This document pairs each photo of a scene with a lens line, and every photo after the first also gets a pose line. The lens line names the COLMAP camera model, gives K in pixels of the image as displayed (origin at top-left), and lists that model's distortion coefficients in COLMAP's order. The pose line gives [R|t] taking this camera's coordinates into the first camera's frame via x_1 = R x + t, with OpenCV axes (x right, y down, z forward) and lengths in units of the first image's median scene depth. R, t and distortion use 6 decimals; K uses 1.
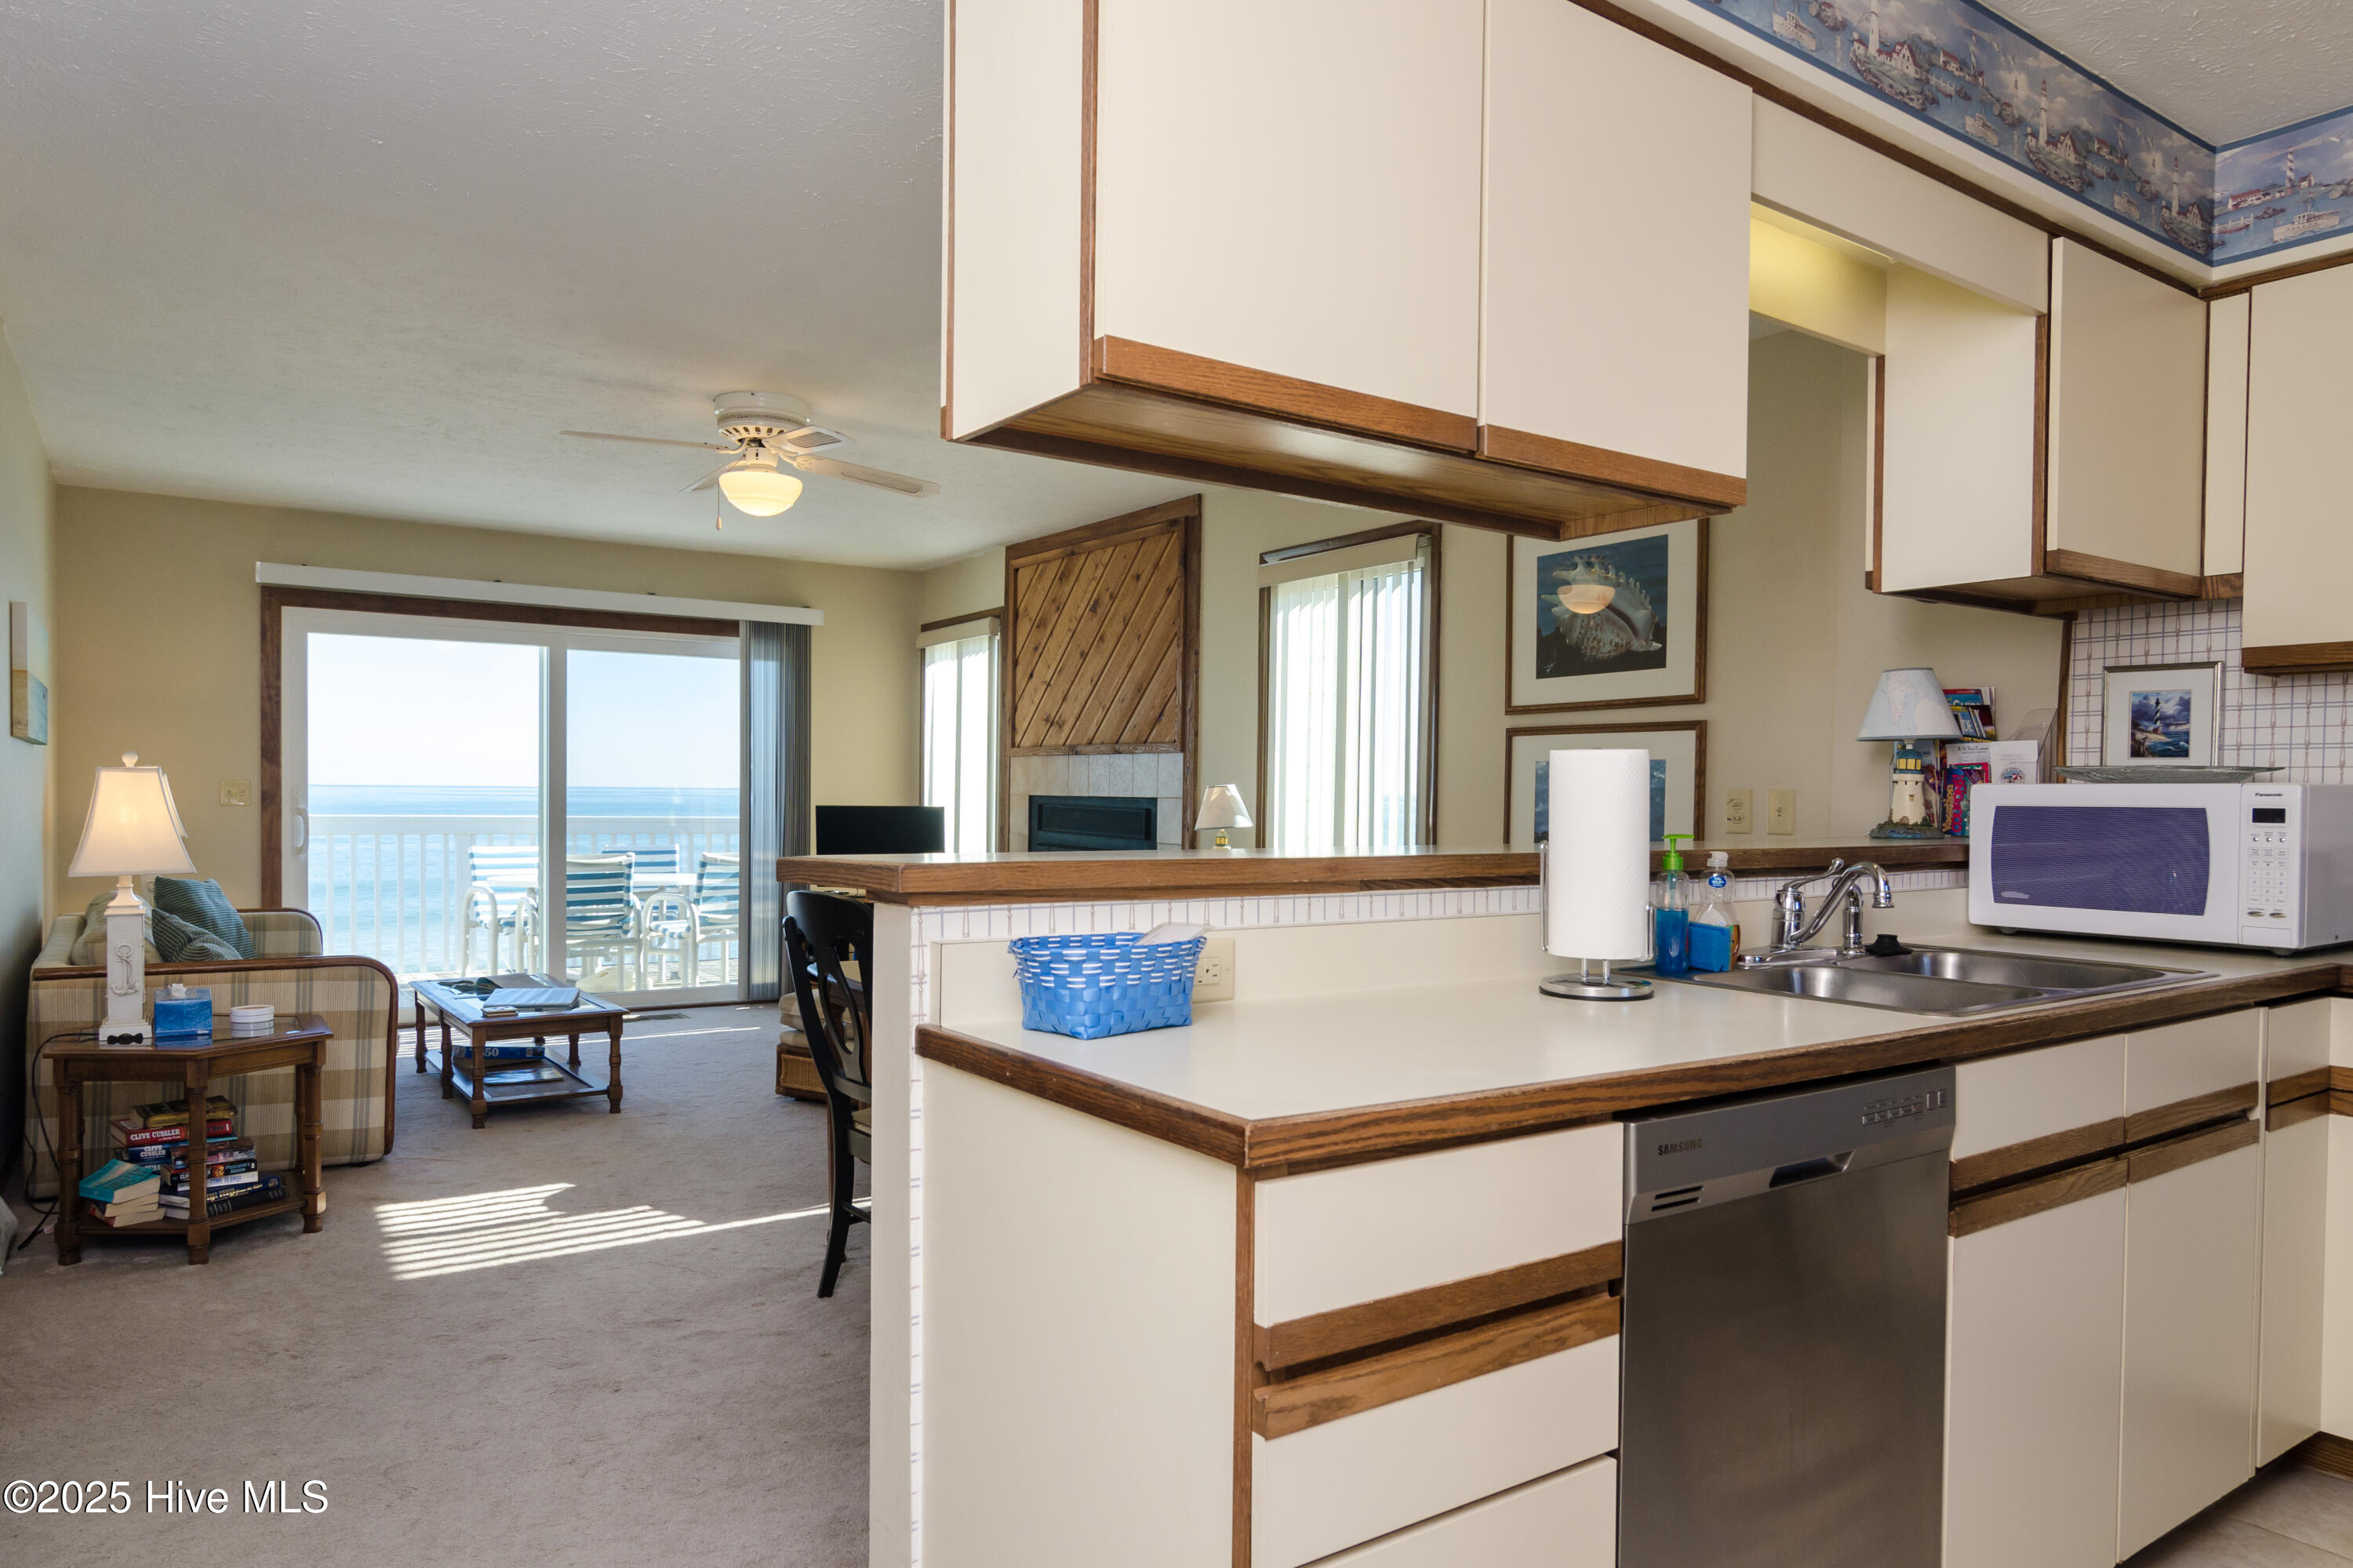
lens RADIAL K [[1496.8, 0, 1179.3], [0, 1496.8, 821.2], [0, 0, 1]] dist [0.009725, 0.001796]
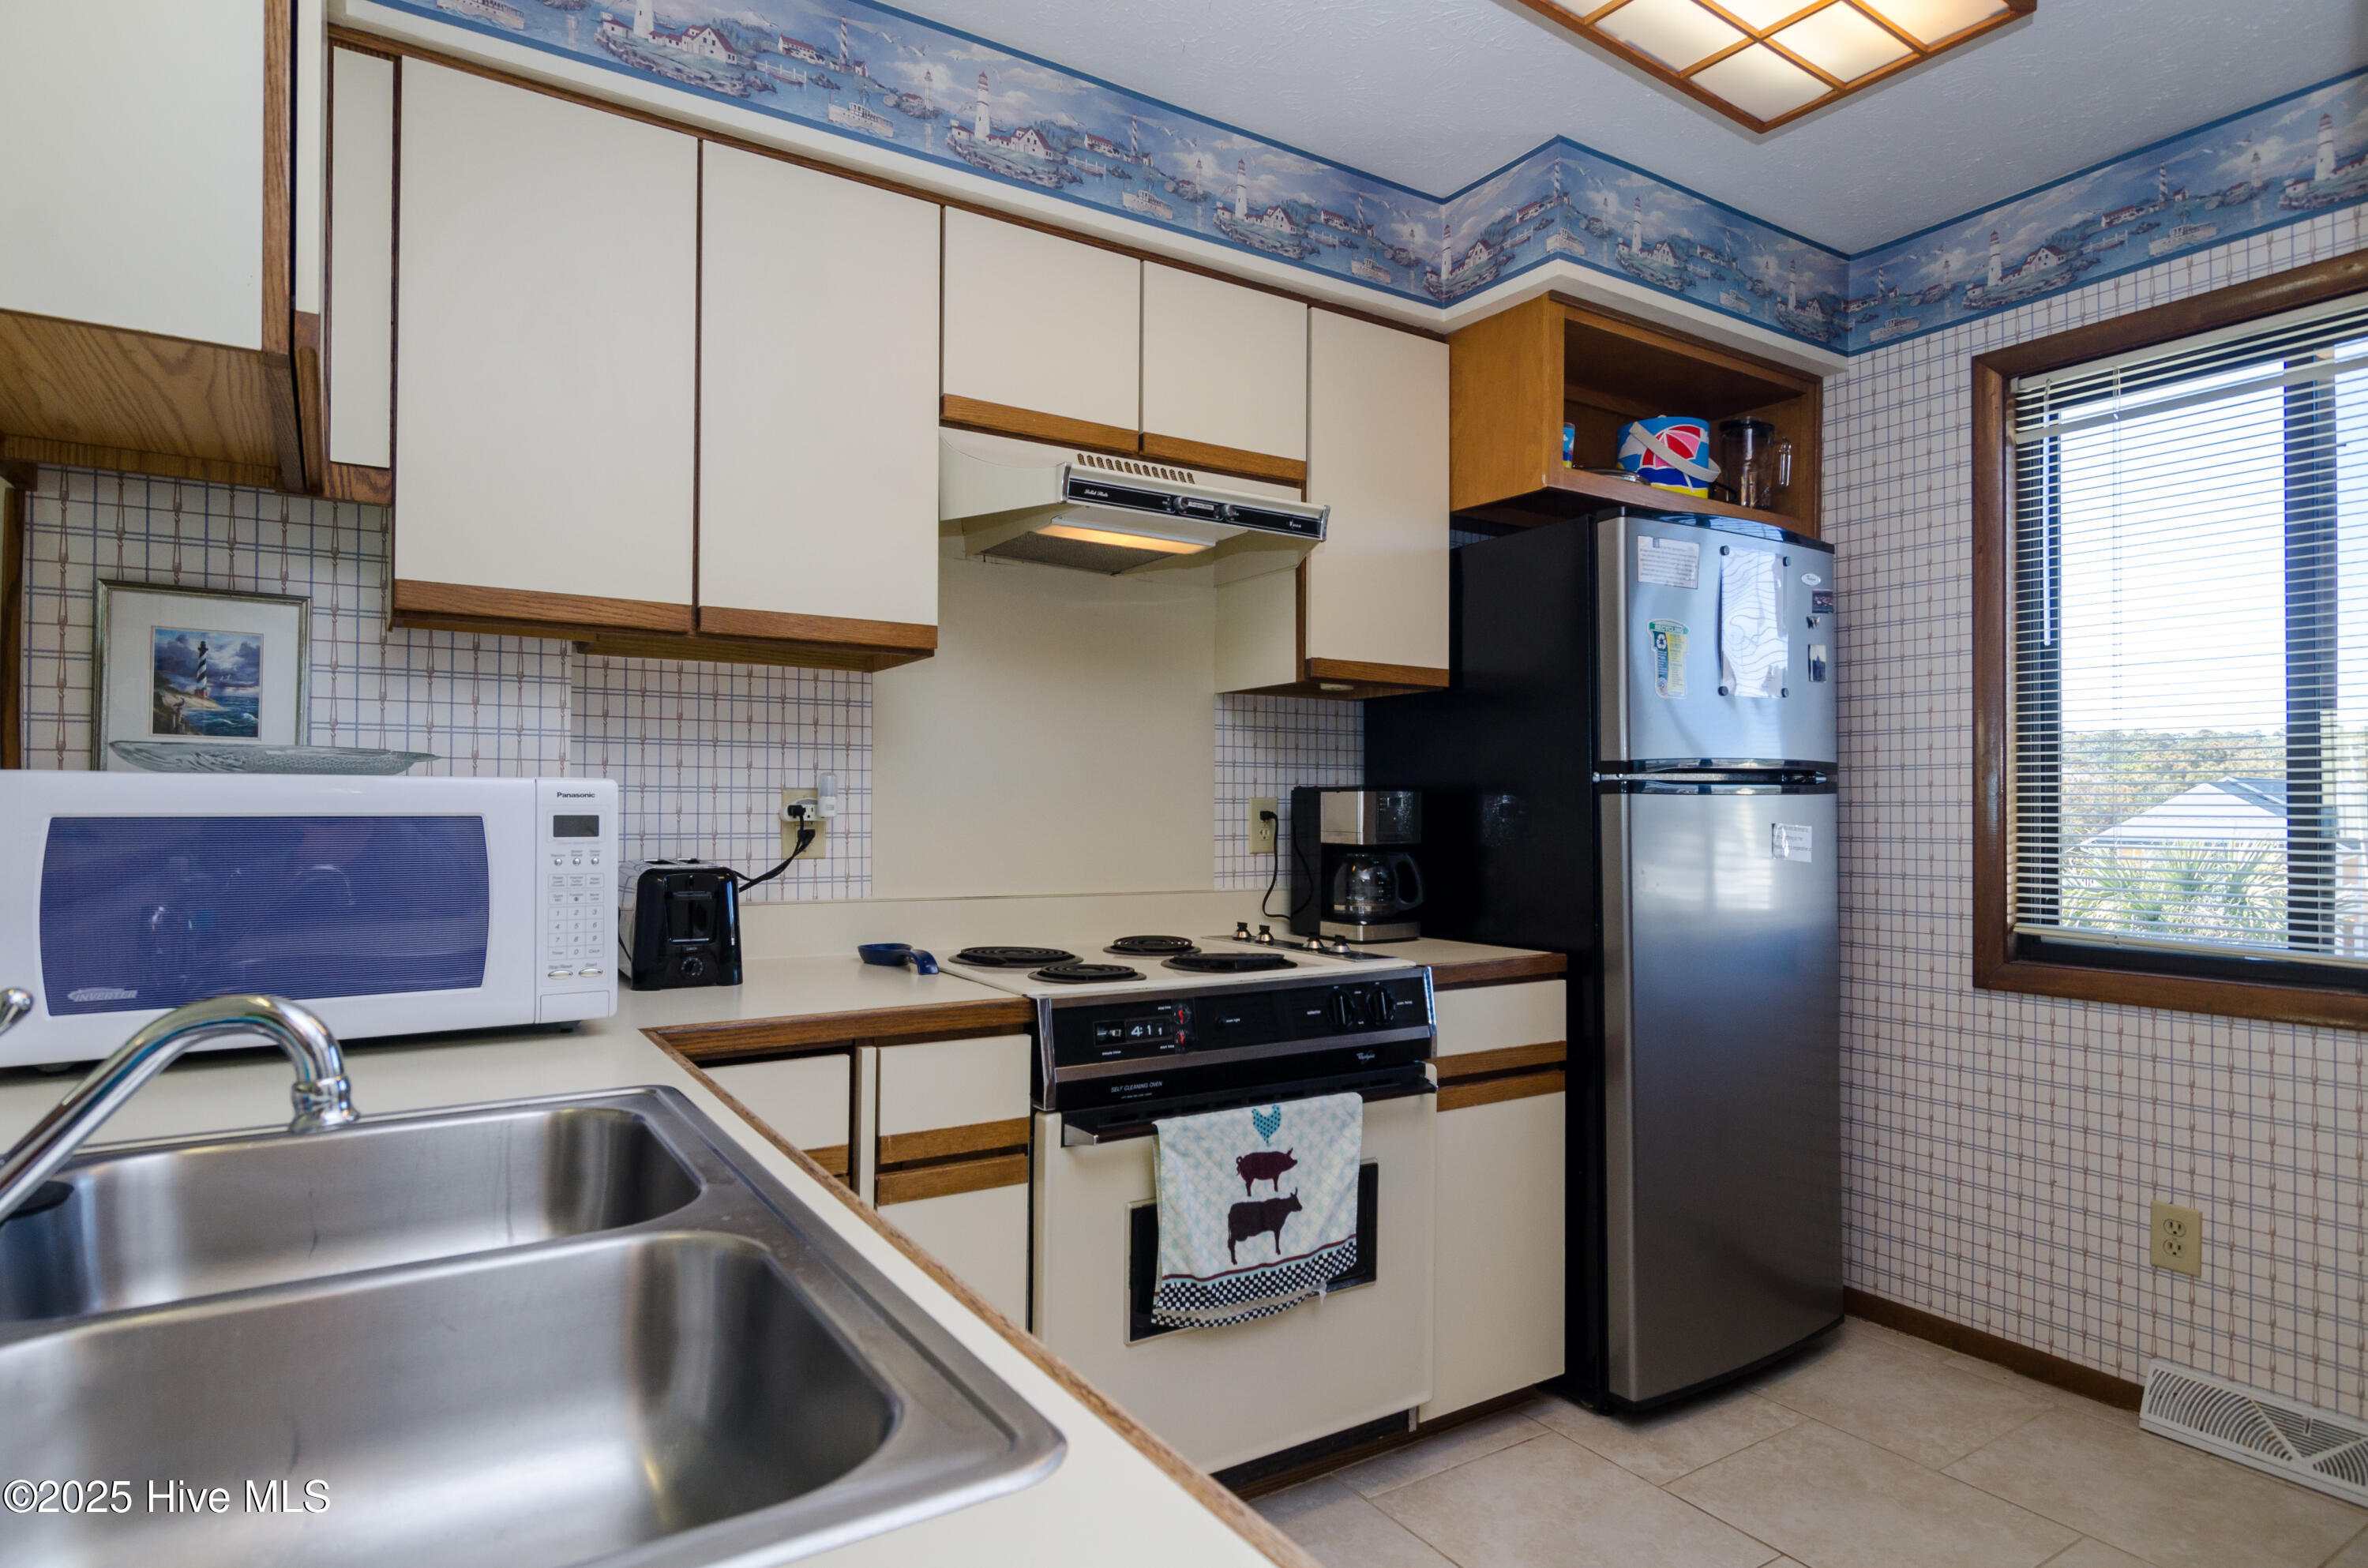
lens RADIAL K [[1266.4, 0, 1162.2], [0, 1266.4, 791.5], [0, 0, 1]] dist [0.001073, 0.001095]
pose [[0.054148, 0.006495, 0.998512, 0.139293], [0.016561, 0.999835, -0.007402, -0.008125], [-0.998396, 0.016937, 0.054032, 0.558271]]
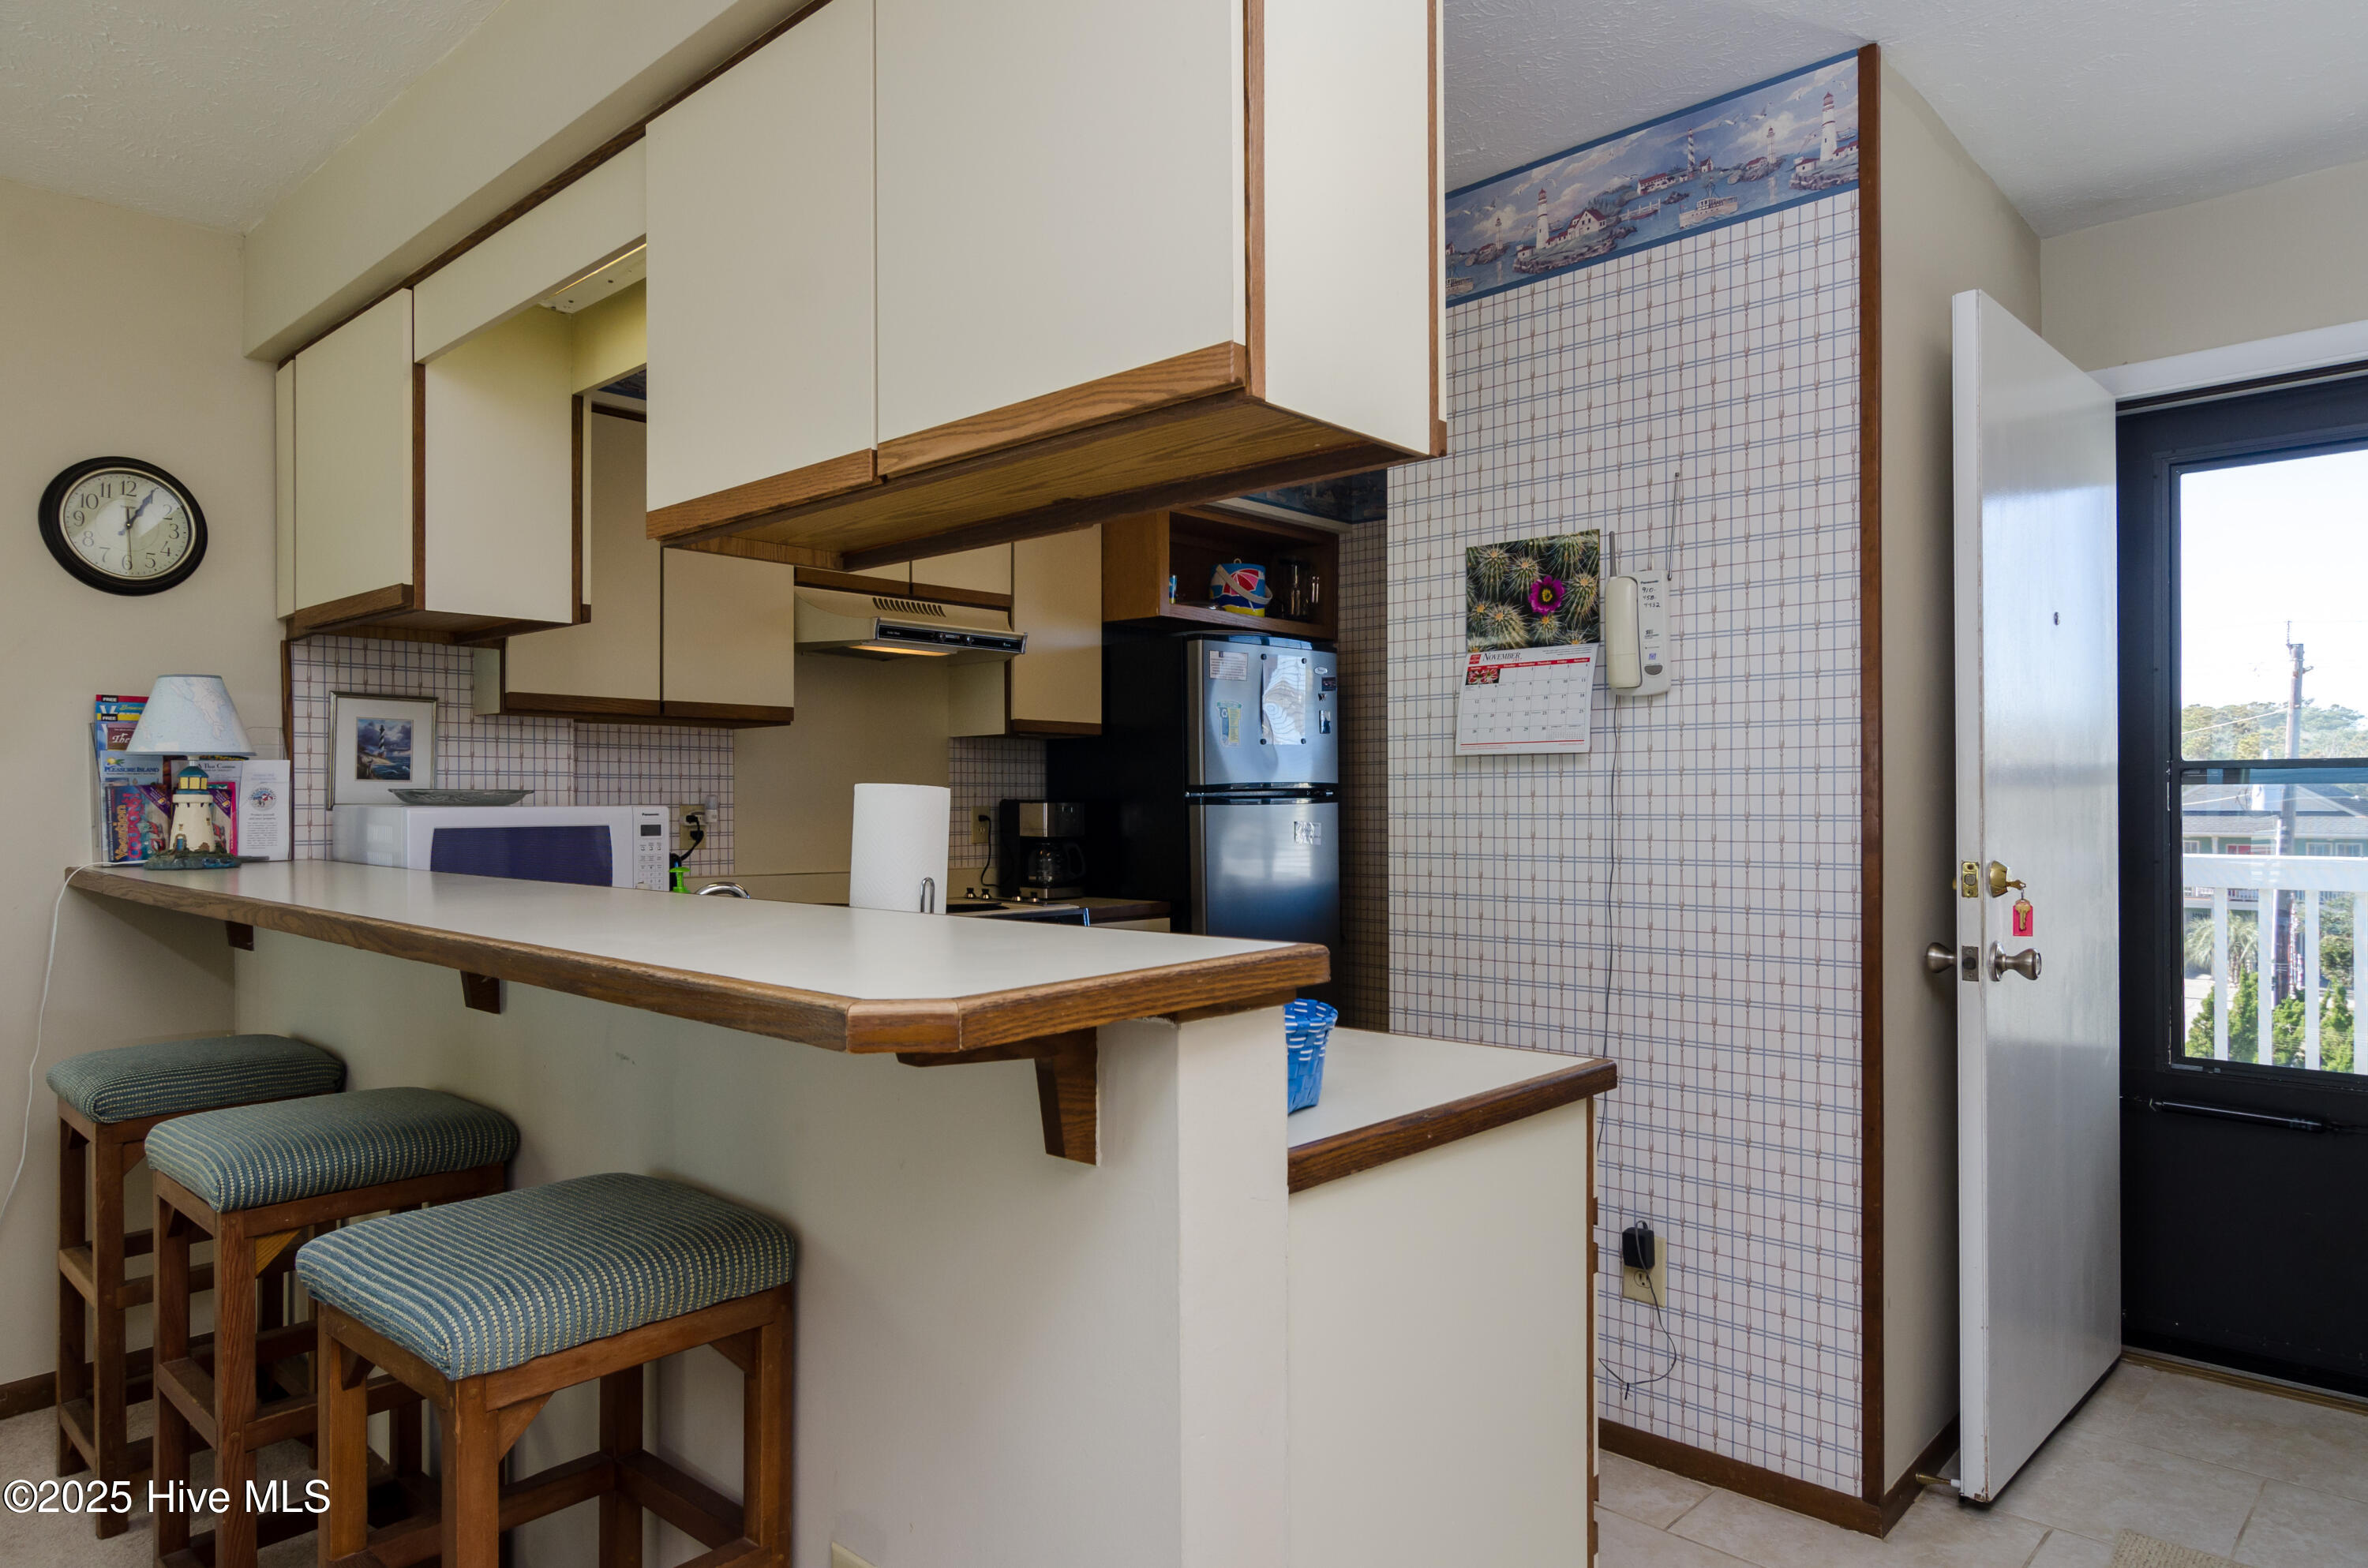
lens RADIAL K [[1518.8, 0, 1178.9], [0, 1518.8, 787.8], [0, 0, 1]] dist [-0.039822, -0.000335]
pose [[-0.190488, -0.001536, 0.981688, -0.512406], [0.018150, 0.999822, 0.005086, -0.030891], [-0.981522, 0.018786, -0.190426, 0.628158]]
